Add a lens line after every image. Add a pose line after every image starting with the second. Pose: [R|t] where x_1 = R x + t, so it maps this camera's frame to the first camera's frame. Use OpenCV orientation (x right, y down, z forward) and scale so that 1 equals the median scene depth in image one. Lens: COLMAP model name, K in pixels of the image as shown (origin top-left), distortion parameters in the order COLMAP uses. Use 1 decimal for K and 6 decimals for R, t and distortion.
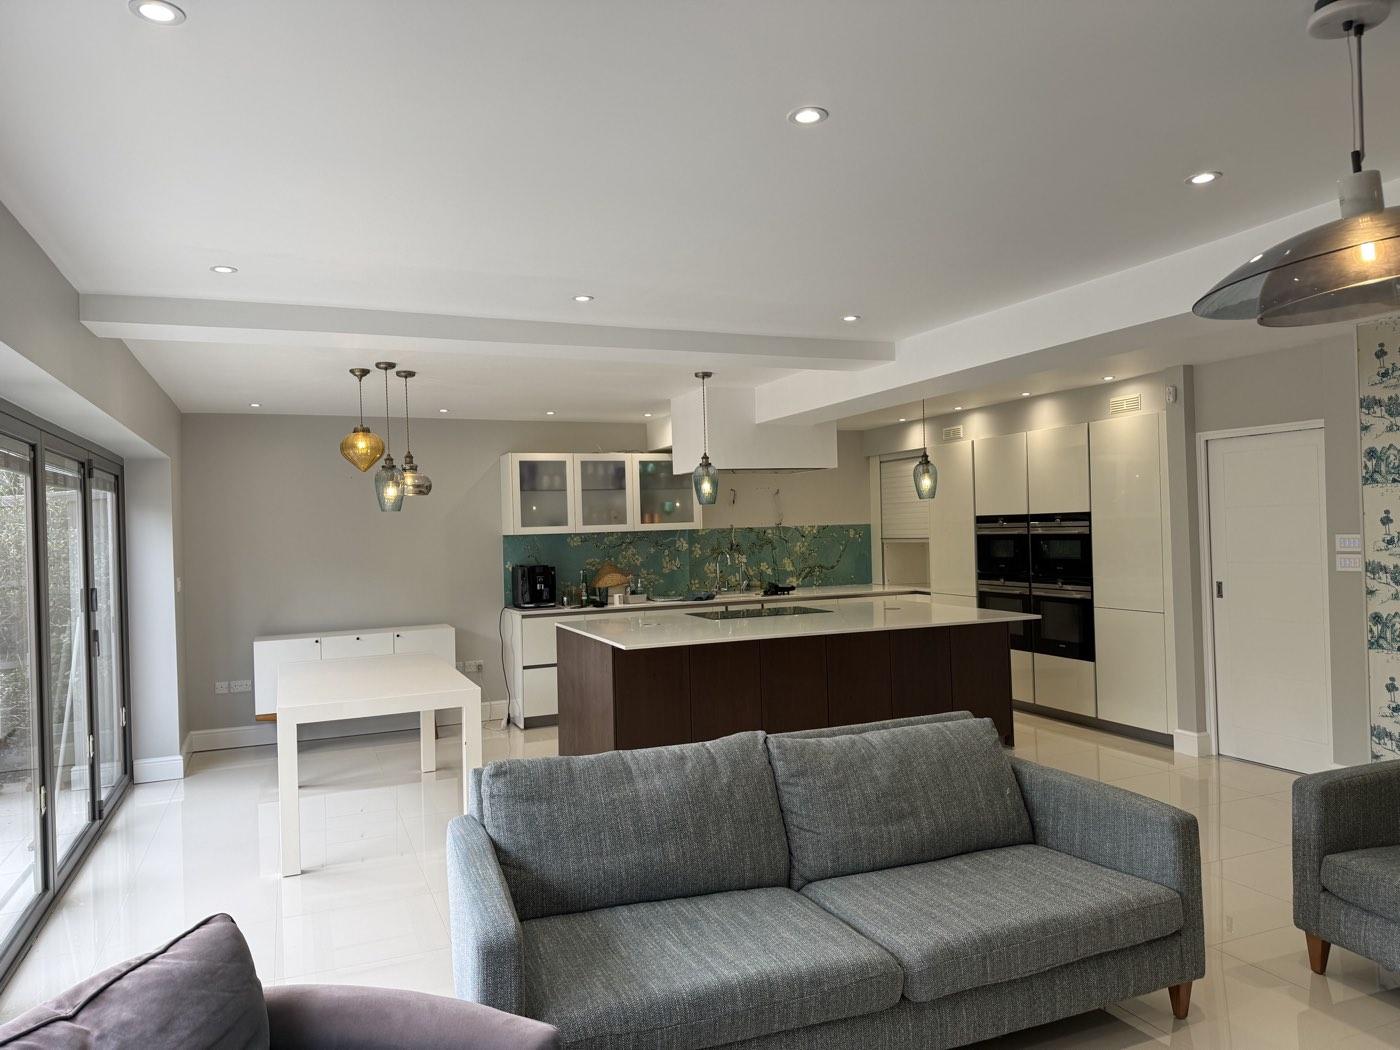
lens RADIAL K [[966.8, 0, 700.0], [0, 966.8, 525.0], [0, 0, 1]] dist [0.086062, -0.094175]
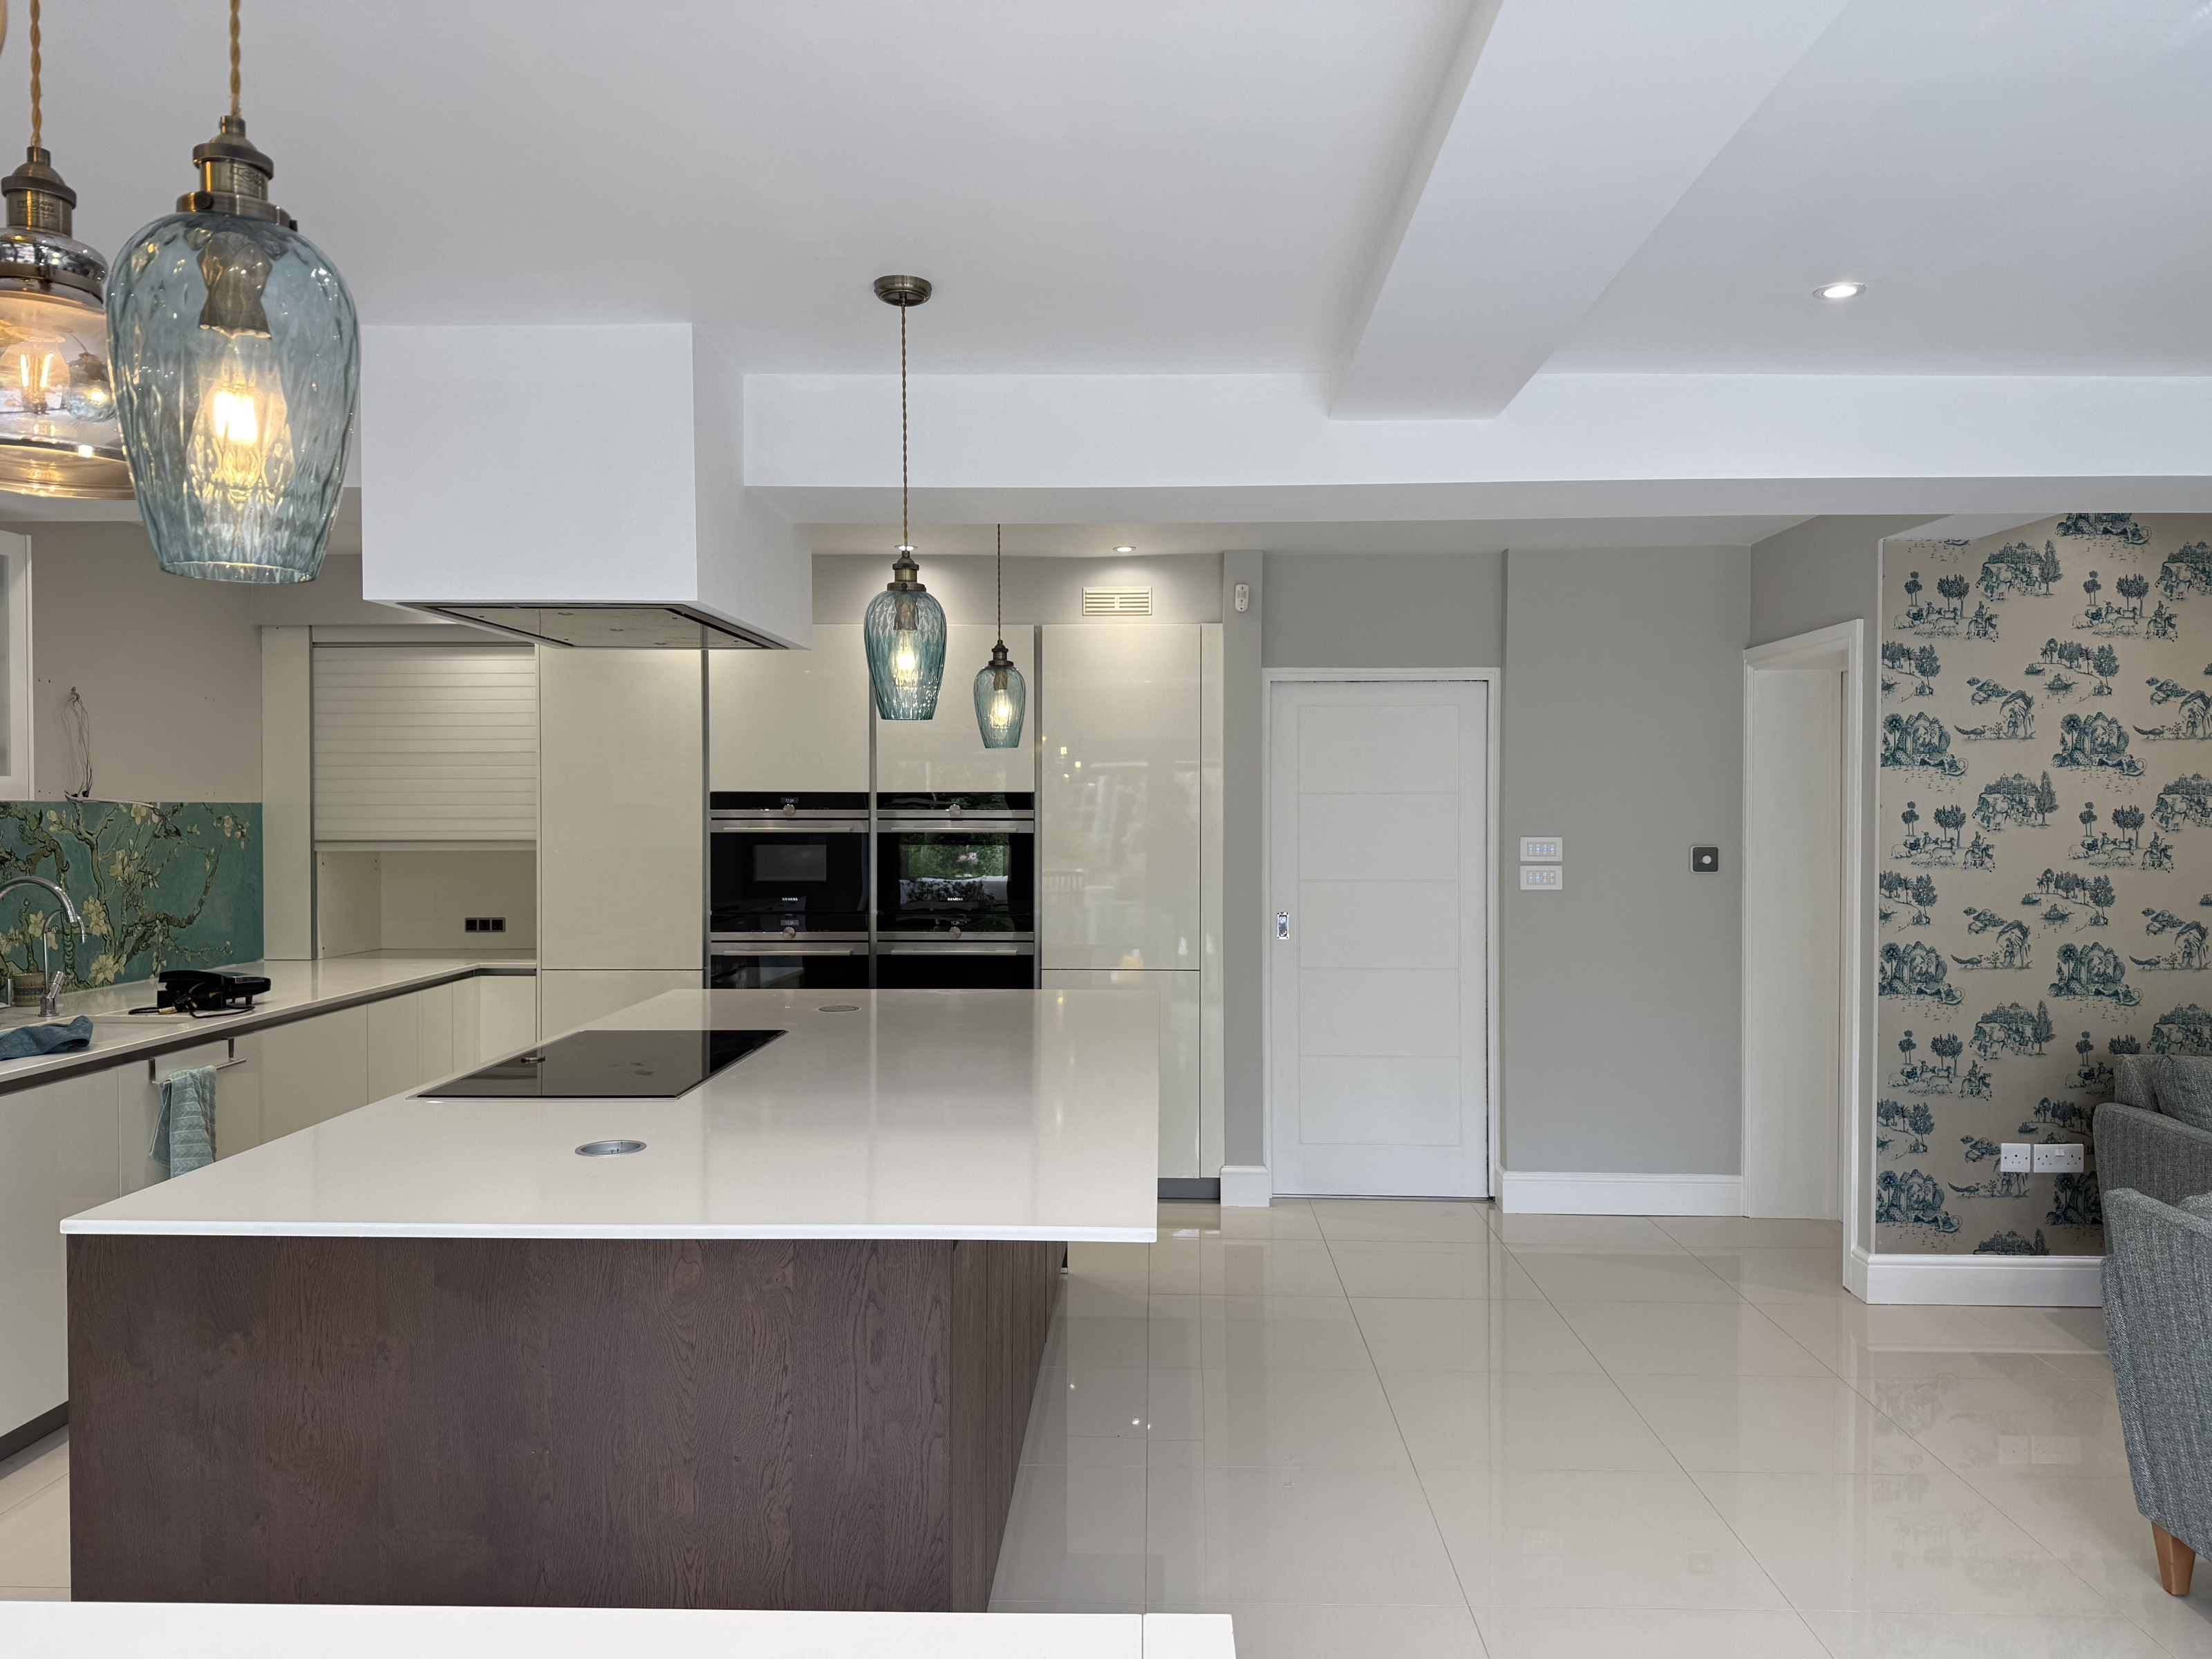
lens RADIAL K [[1527.6, 0, 1106.0], [0, 1527.6, 829.5], [0, 0, 1]] dist [0.086062, -0.094175]
pose [[0.407855, 0.014671, 0.912929, -0.297006], [-0.015031, 0.999843, -0.009352, 0.012293], [-0.912923, -0.009908, 0.408012, 0.536521]]
